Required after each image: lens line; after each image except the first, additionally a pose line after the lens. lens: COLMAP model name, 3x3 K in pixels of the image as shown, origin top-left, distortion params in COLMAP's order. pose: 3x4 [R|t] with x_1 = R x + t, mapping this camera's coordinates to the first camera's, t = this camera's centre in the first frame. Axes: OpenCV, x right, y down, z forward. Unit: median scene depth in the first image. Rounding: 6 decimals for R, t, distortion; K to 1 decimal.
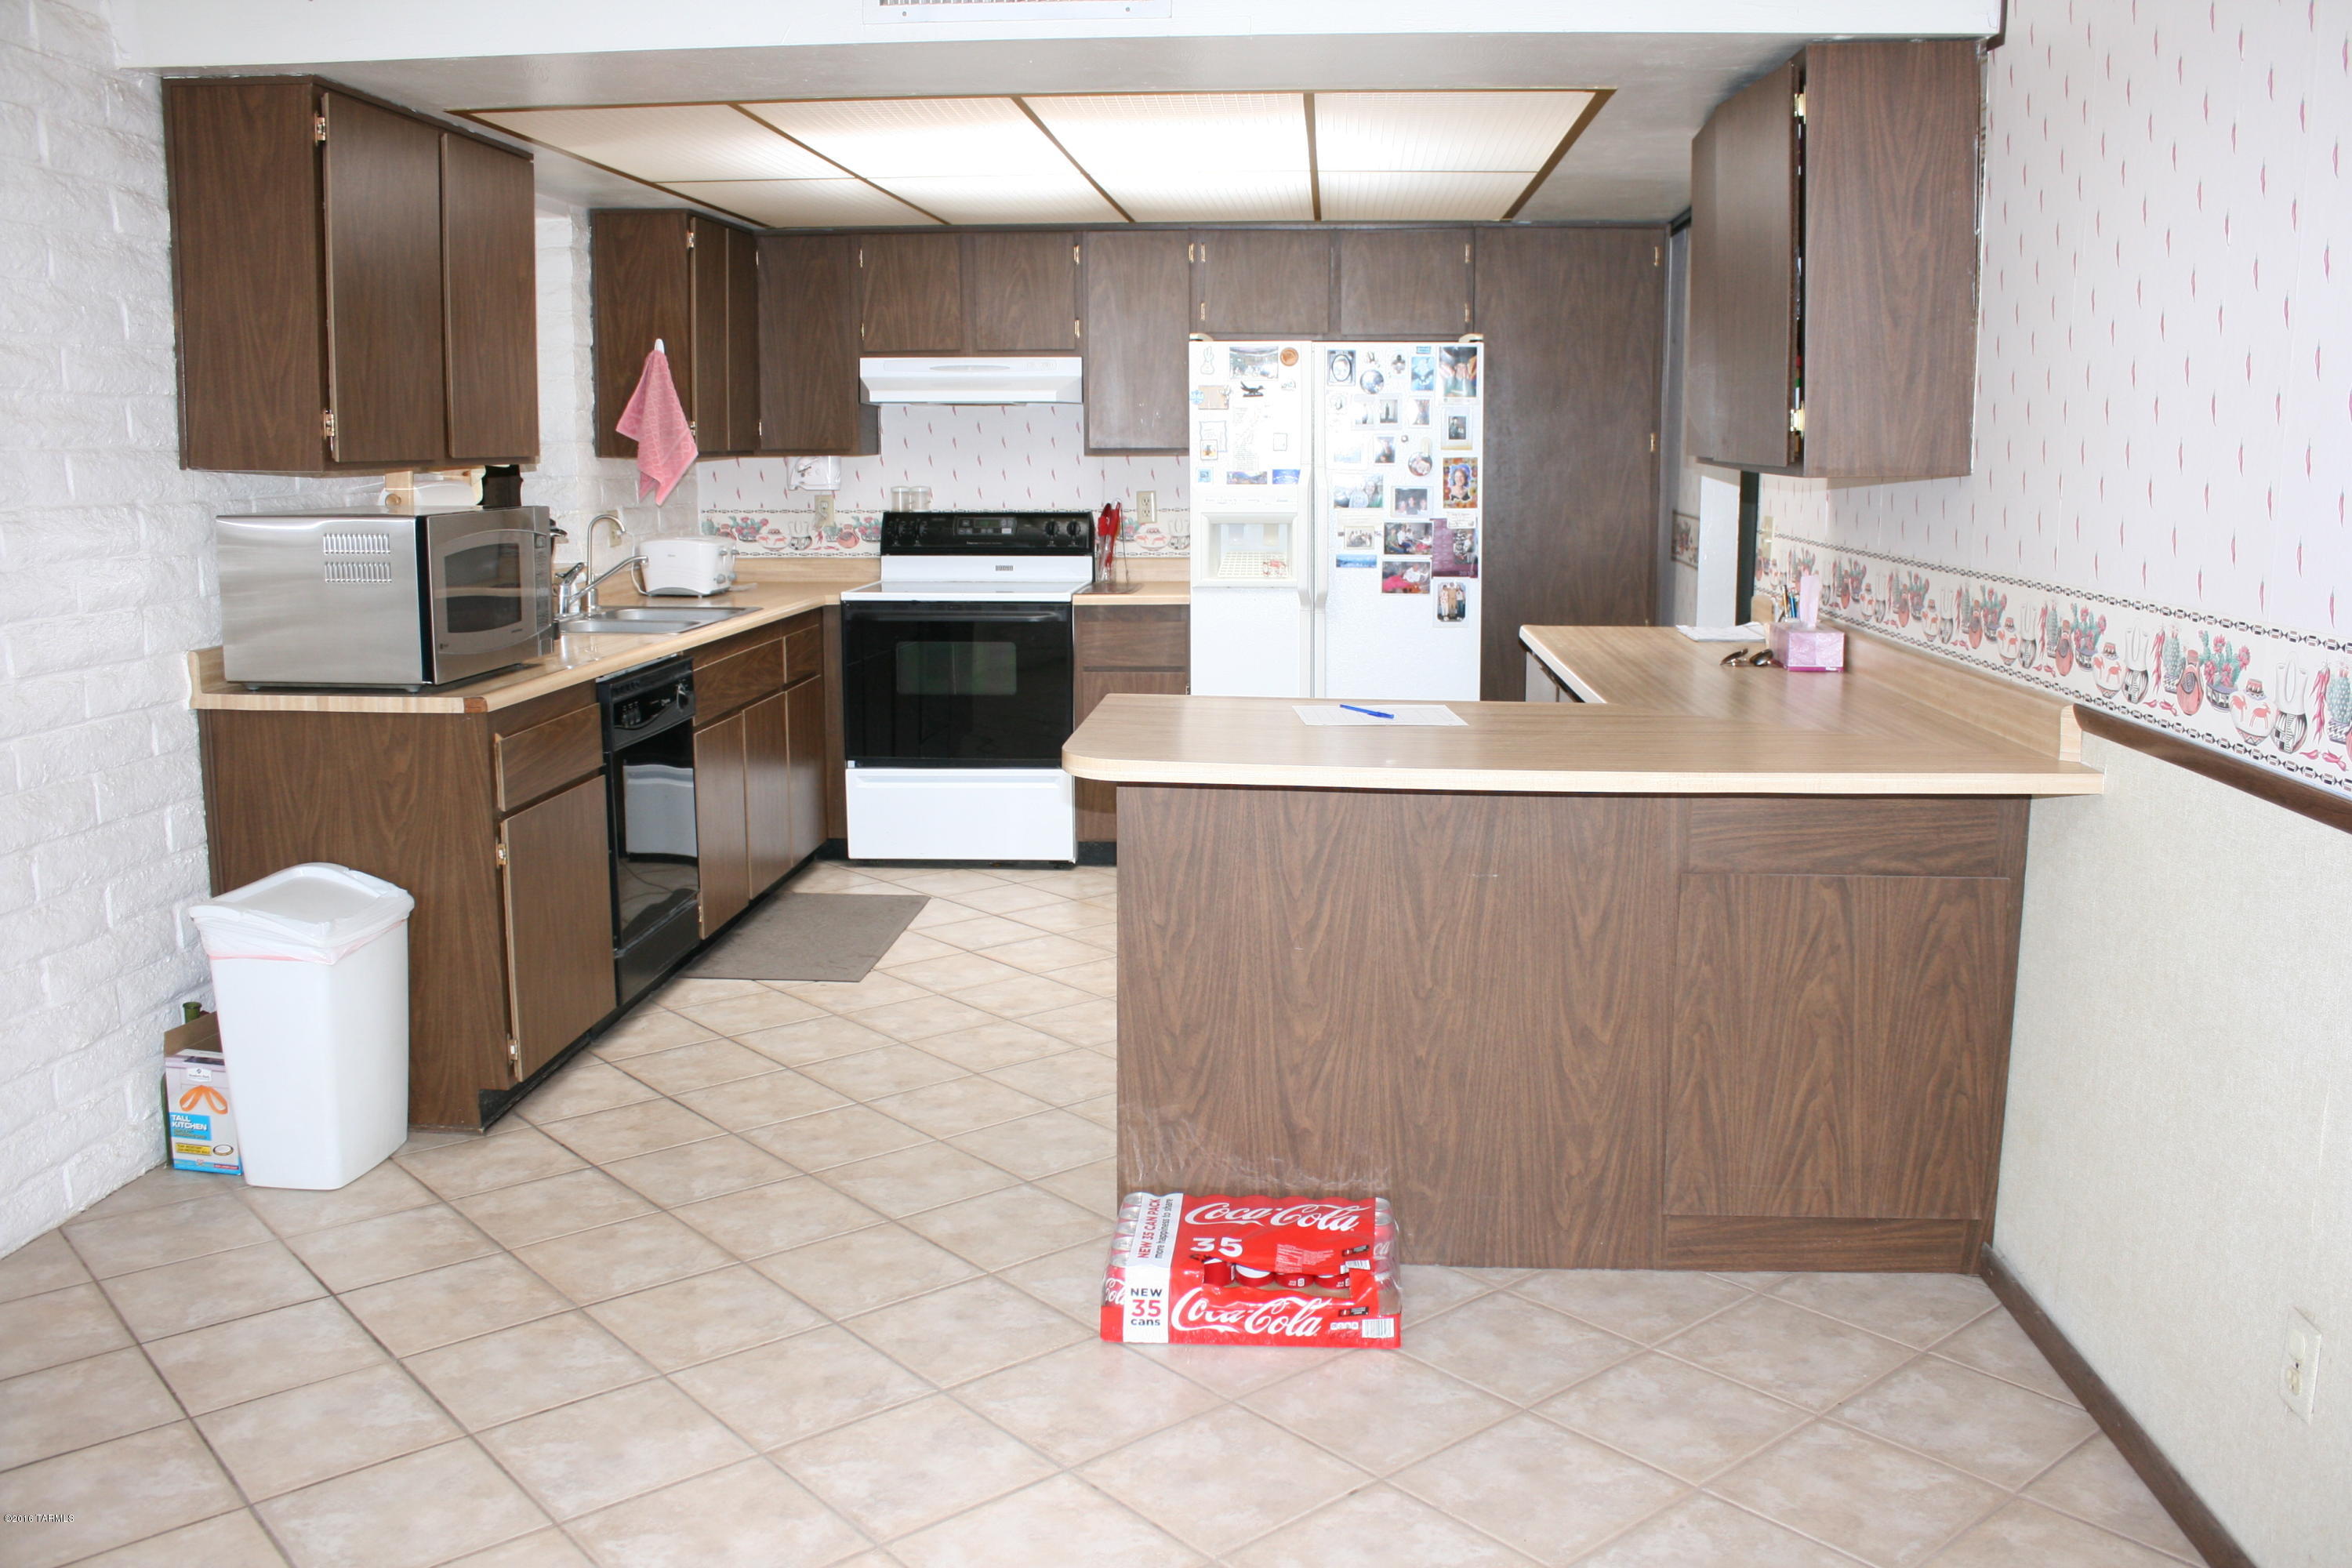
lens RADIAL K [[1971.6, 0, 1202.0], [0, 1971.6, 765.8], [0, 0, 1]] dist [-0.158918, 0.143414]
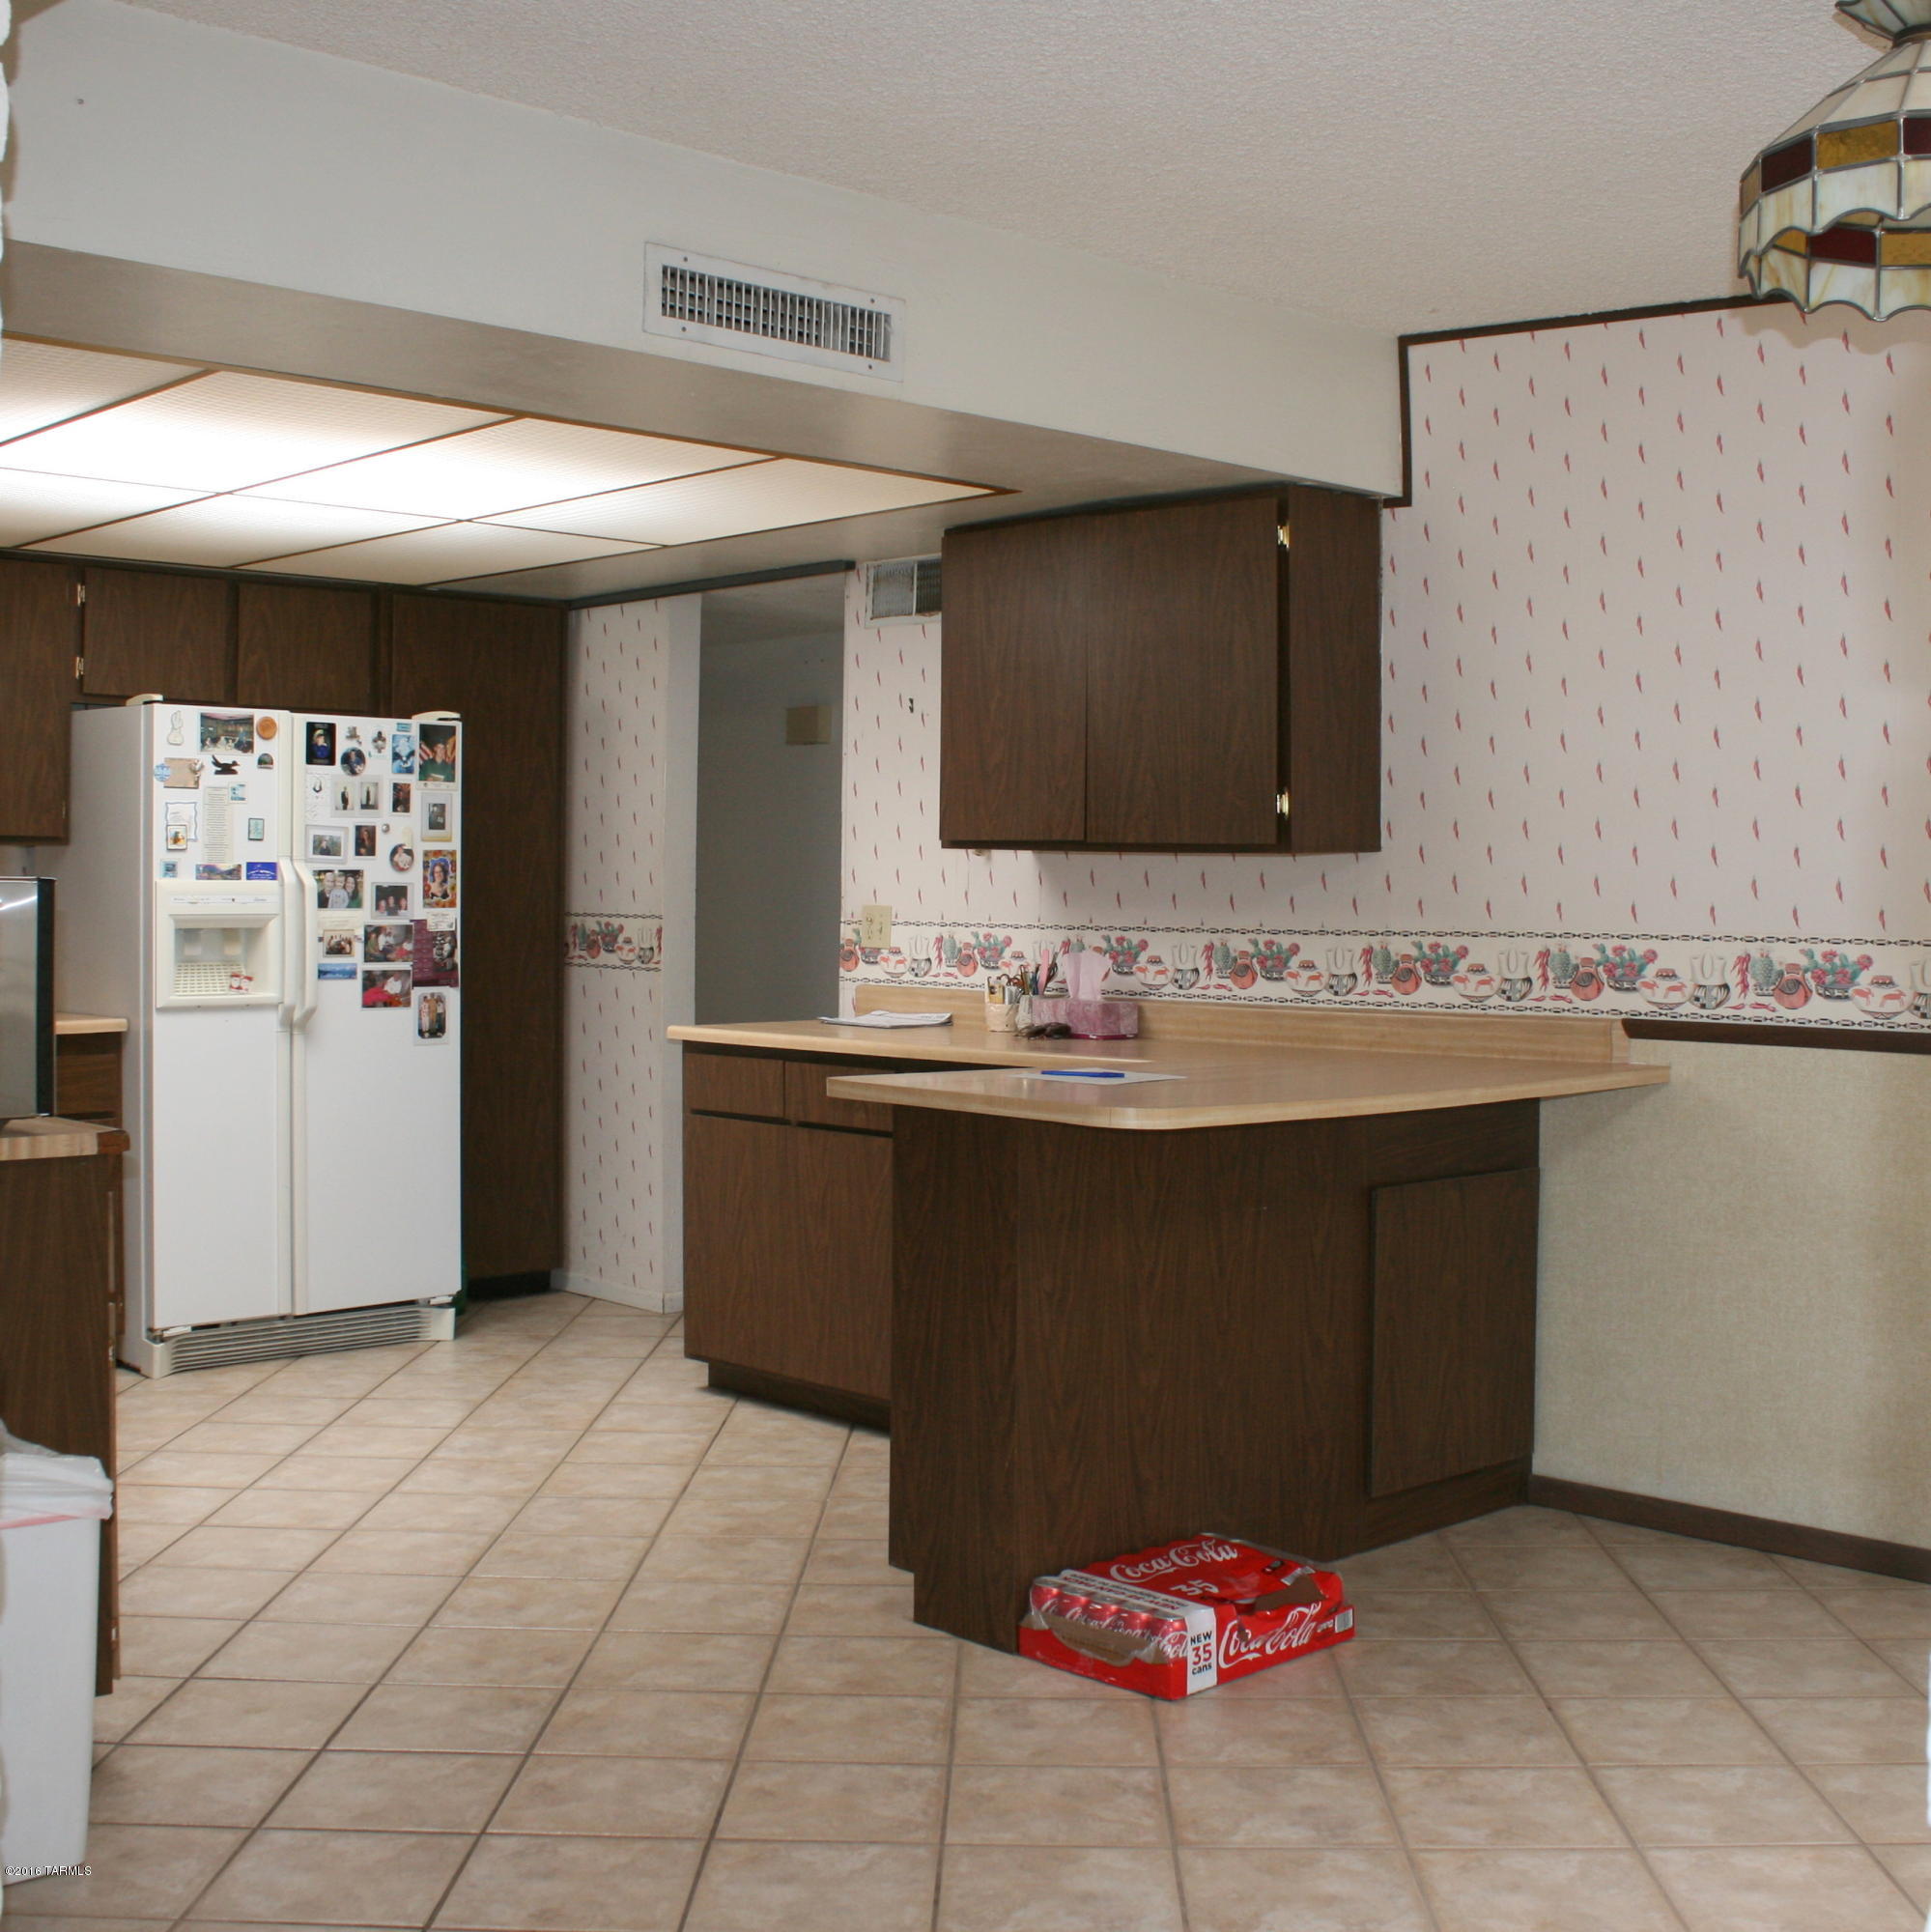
lens RADIAL K [[2456.4, 0, 992.8], [0, 2456.4, 931.4], [0, 0, 1]] dist [-0.127414, 0.028993]
pose [[0.669210, -0.007823, 0.743032, -0.812272], [0.112027, 0.989577, -0.090478, 0.008405], [-0.734580, 0.143789, 0.663112, 0.154860]]
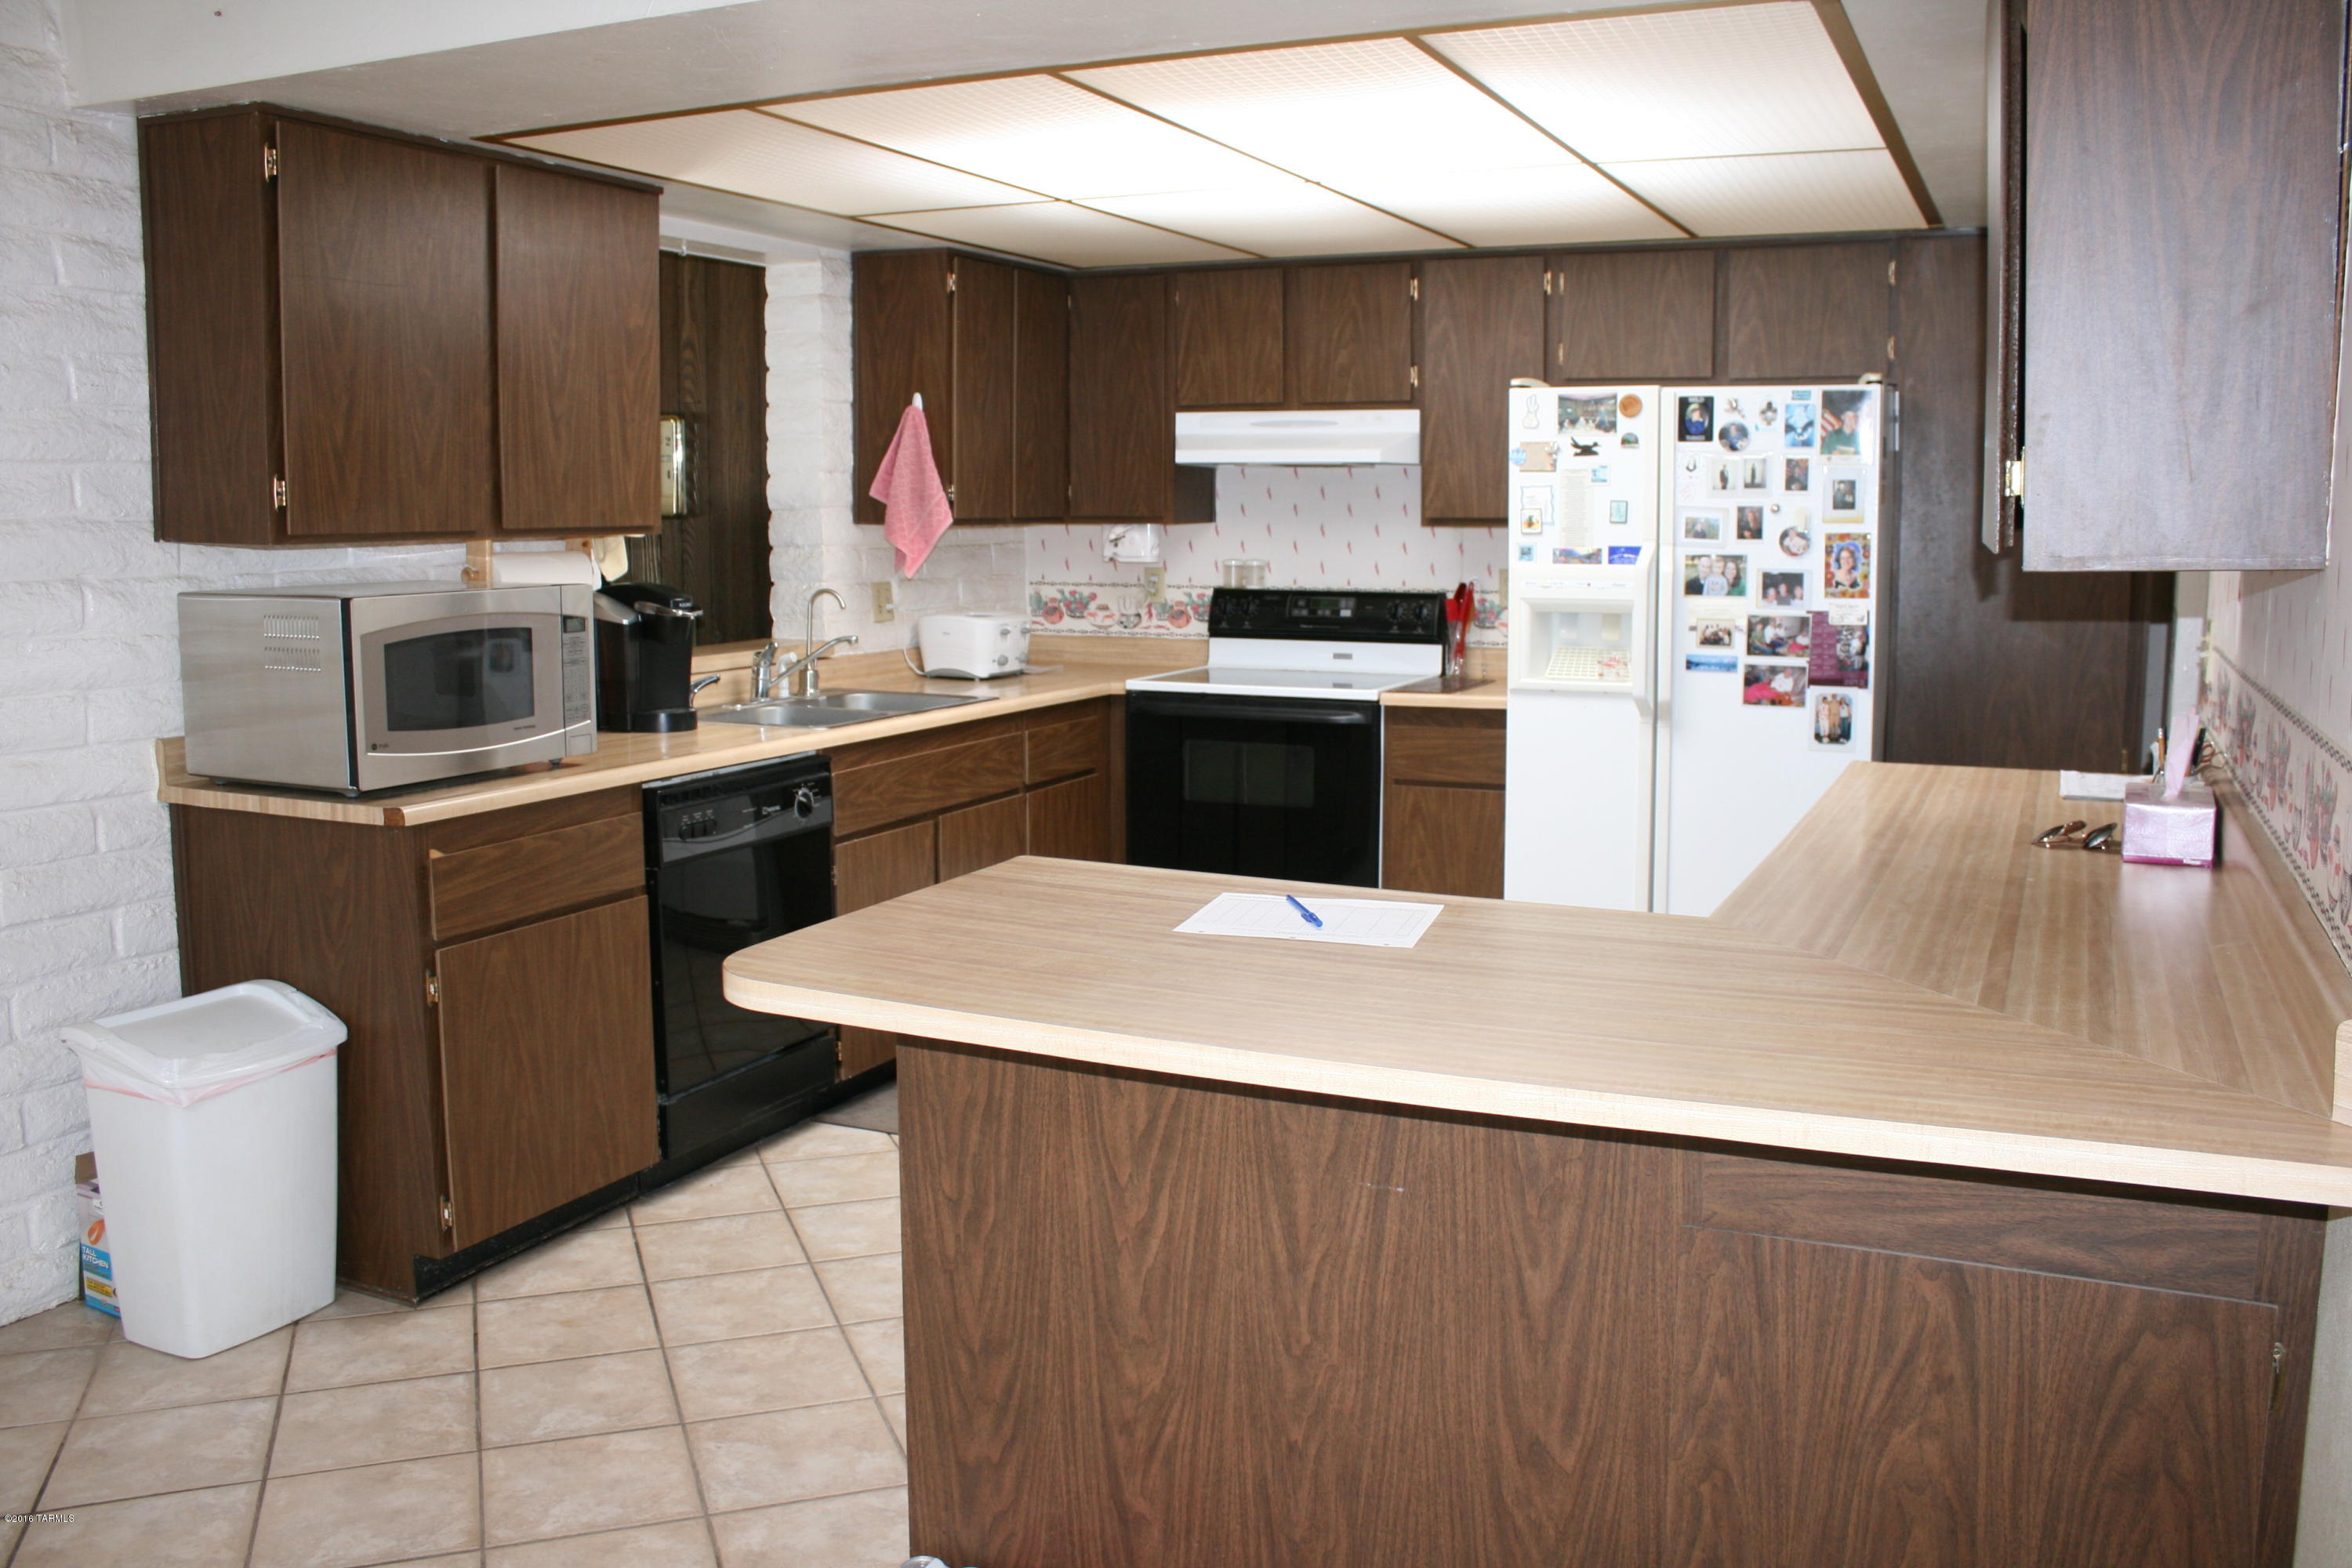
lens RADIAL K [[1971.6, 0, 1202.0], [0, 1971.6, 765.8], [0, 0, 1]] dist [-0.158918, 0.143414]
pose [[0.936746, 0.044512, -0.347168, 0.256458], [-0.055577, 0.998213, -0.021977, -0.054663], [0.345569, 0.039881, 0.937545, 0.313088]]
